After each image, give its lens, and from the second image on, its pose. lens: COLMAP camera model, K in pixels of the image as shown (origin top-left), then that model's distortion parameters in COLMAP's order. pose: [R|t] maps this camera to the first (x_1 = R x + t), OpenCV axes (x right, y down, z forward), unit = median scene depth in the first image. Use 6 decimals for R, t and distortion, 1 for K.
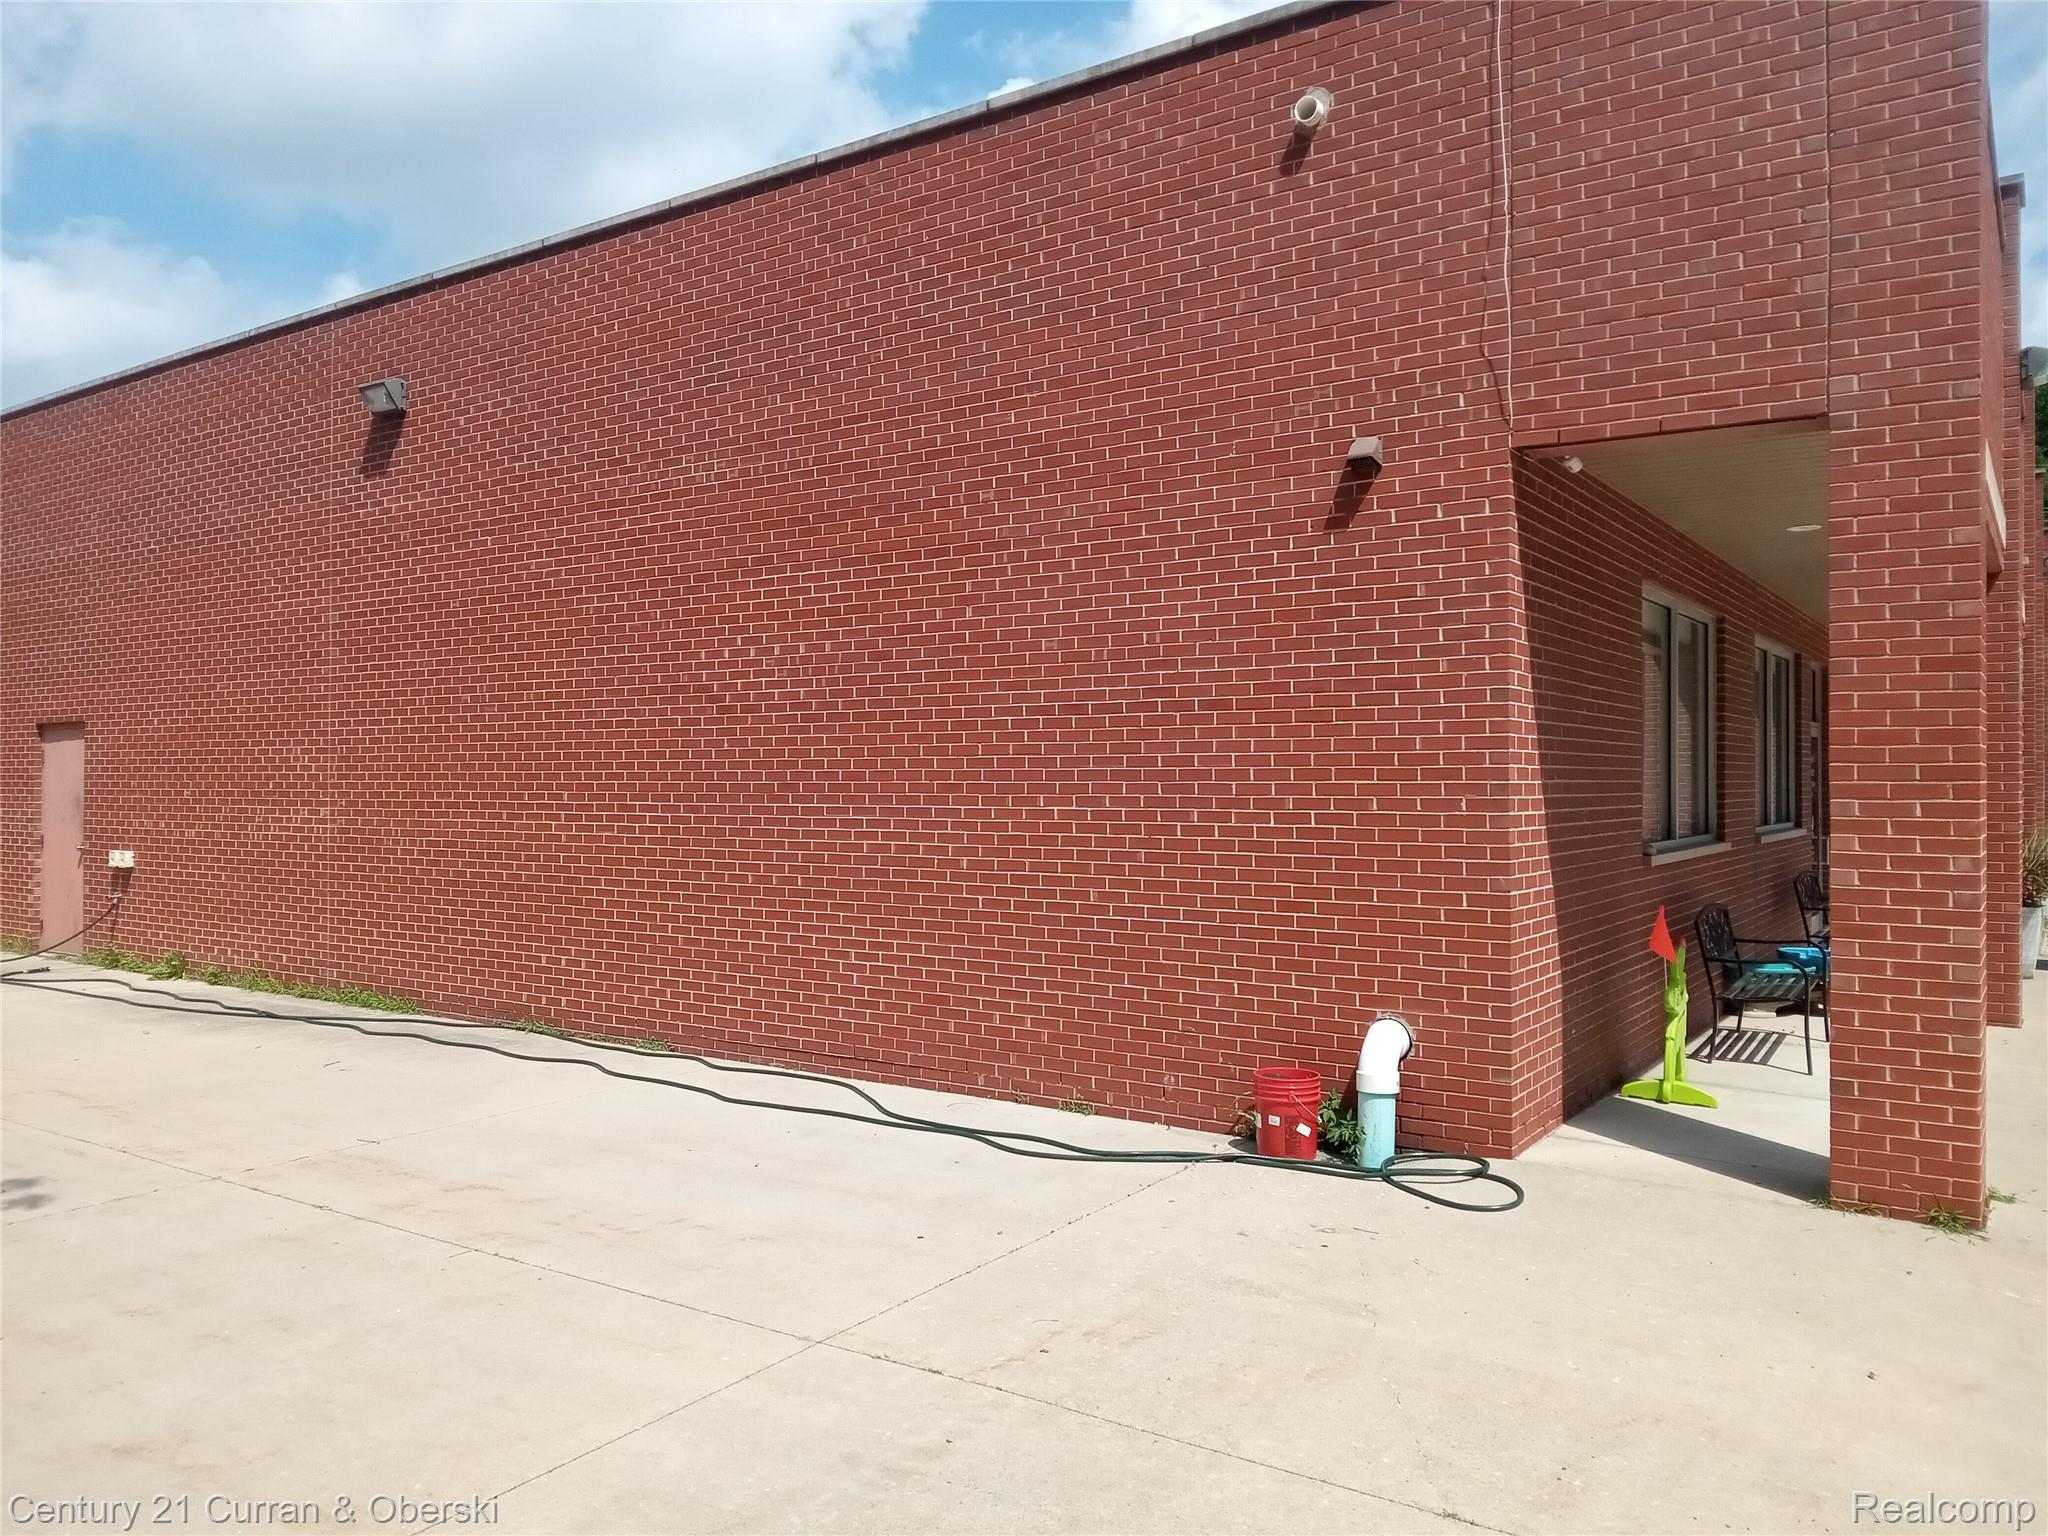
lens RADIAL K [[1504.0, 0, 1024.0], [0, 1504.0, 768.0], [0, 0, 1]] dist [0.052839, -0.094612]
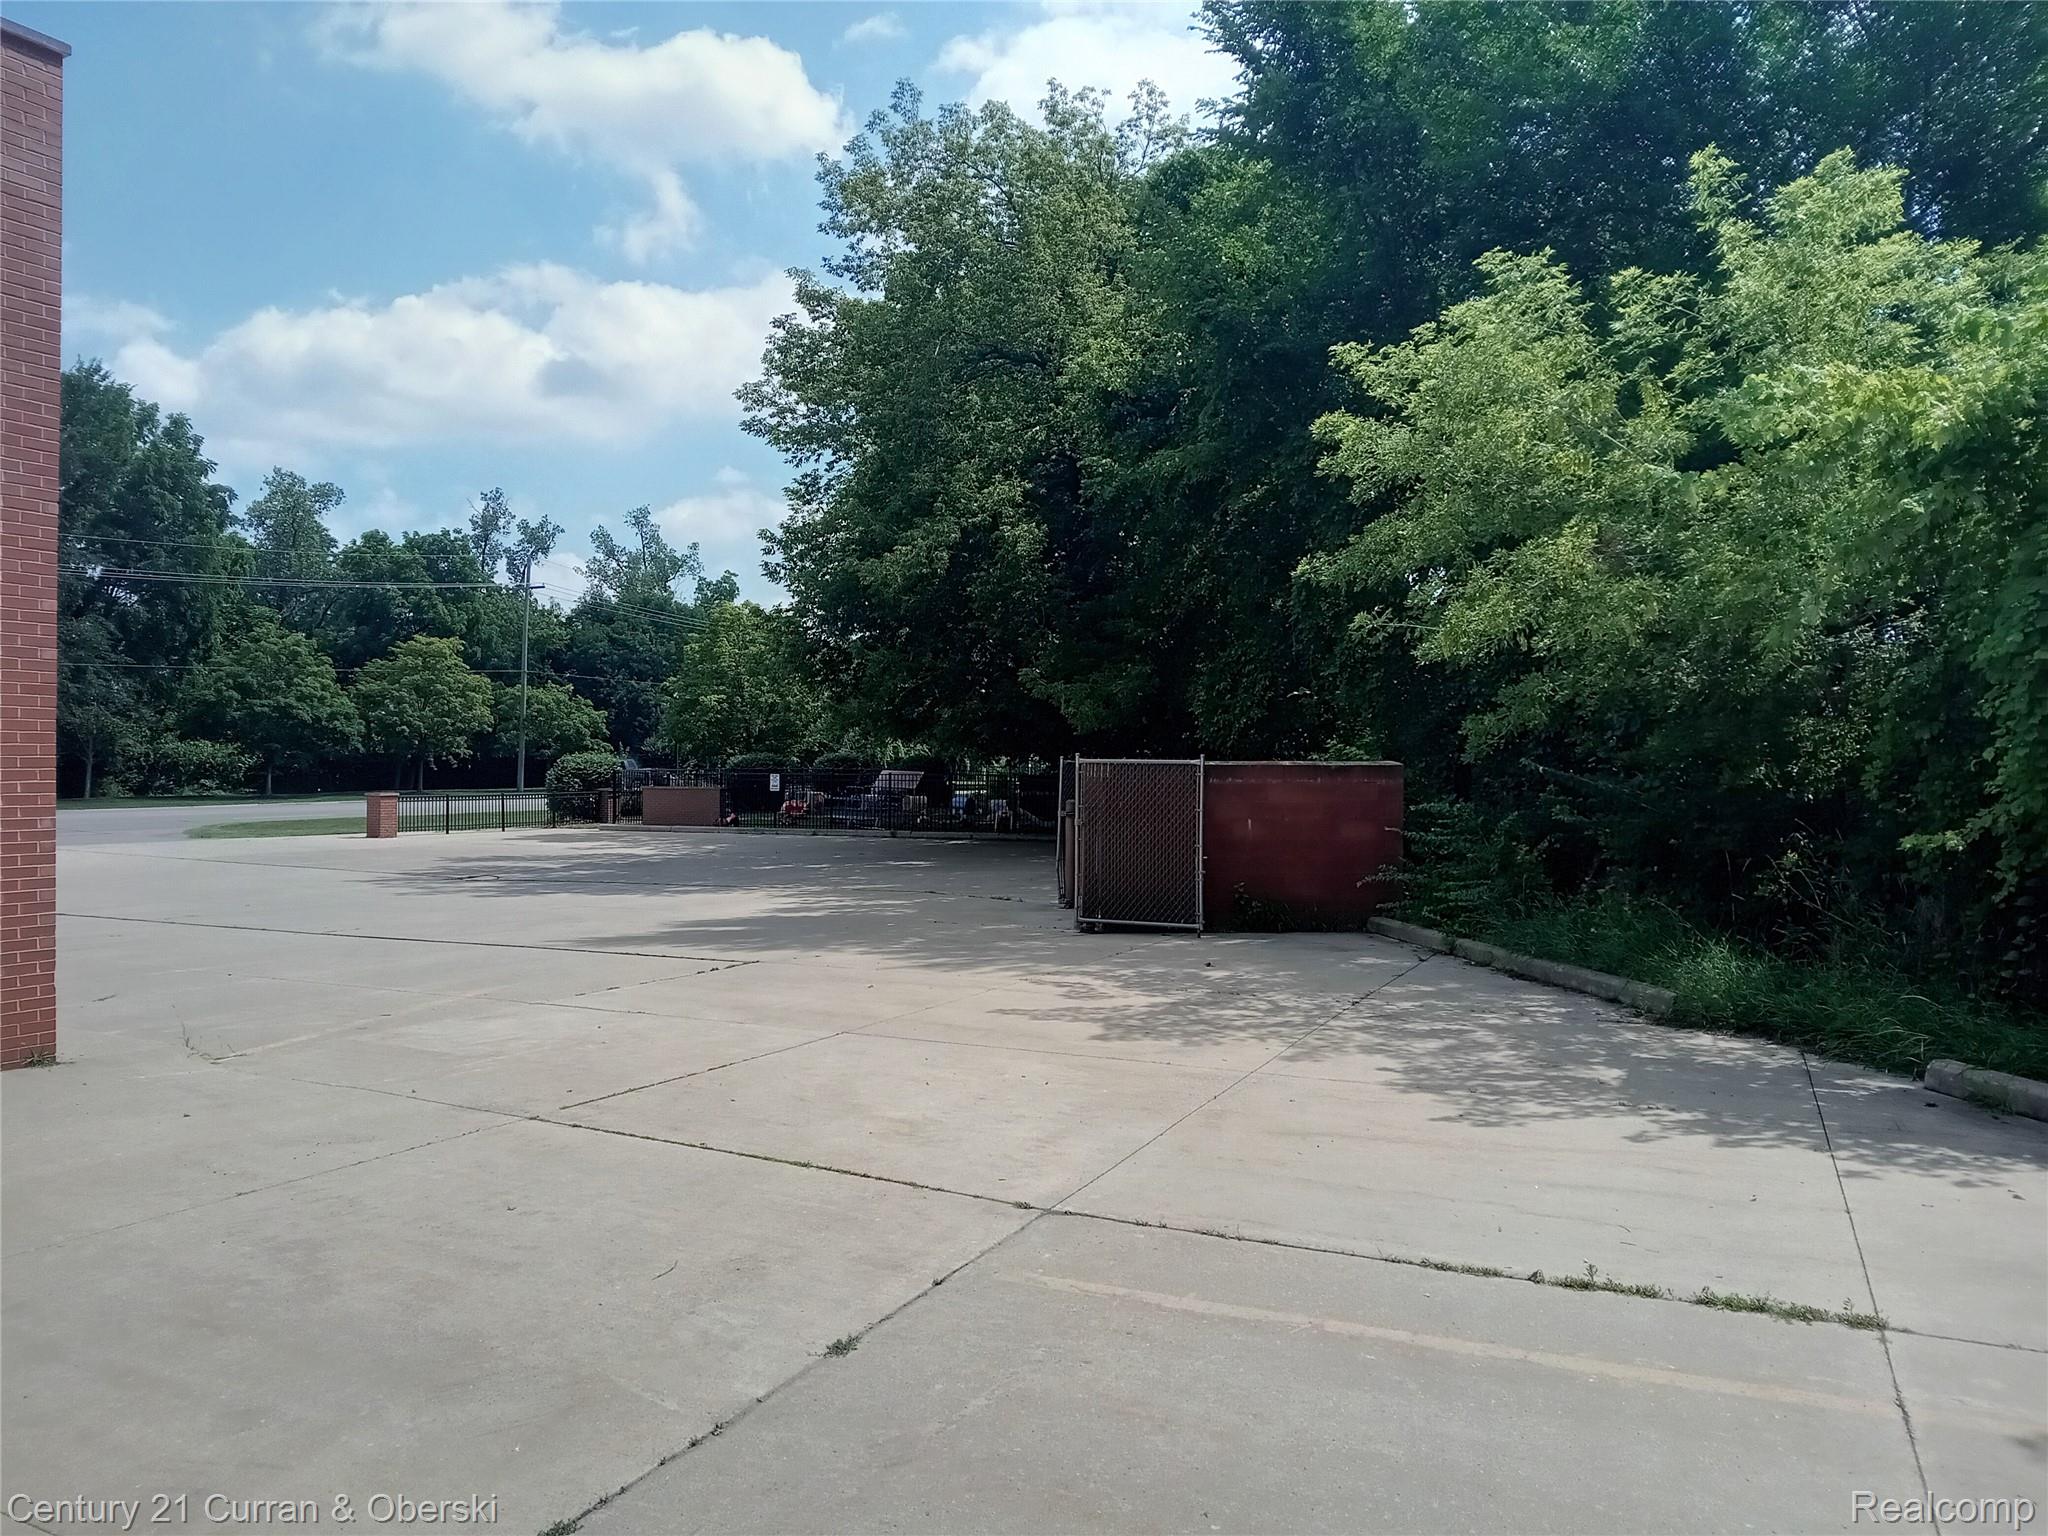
lens RADIAL K [[1504.0, 0, 1024.0], [0, 1504.0, 768.0], [0, 0, 1]] dist [0.052839, -0.094612]
pose [[-0.153143, 0.007631, 0.988175, -1.023217], [0.003157, 0.999969, -0.007233, 0.022834], [-0.988199, 0.002012, -0.153162, 0.265774]]
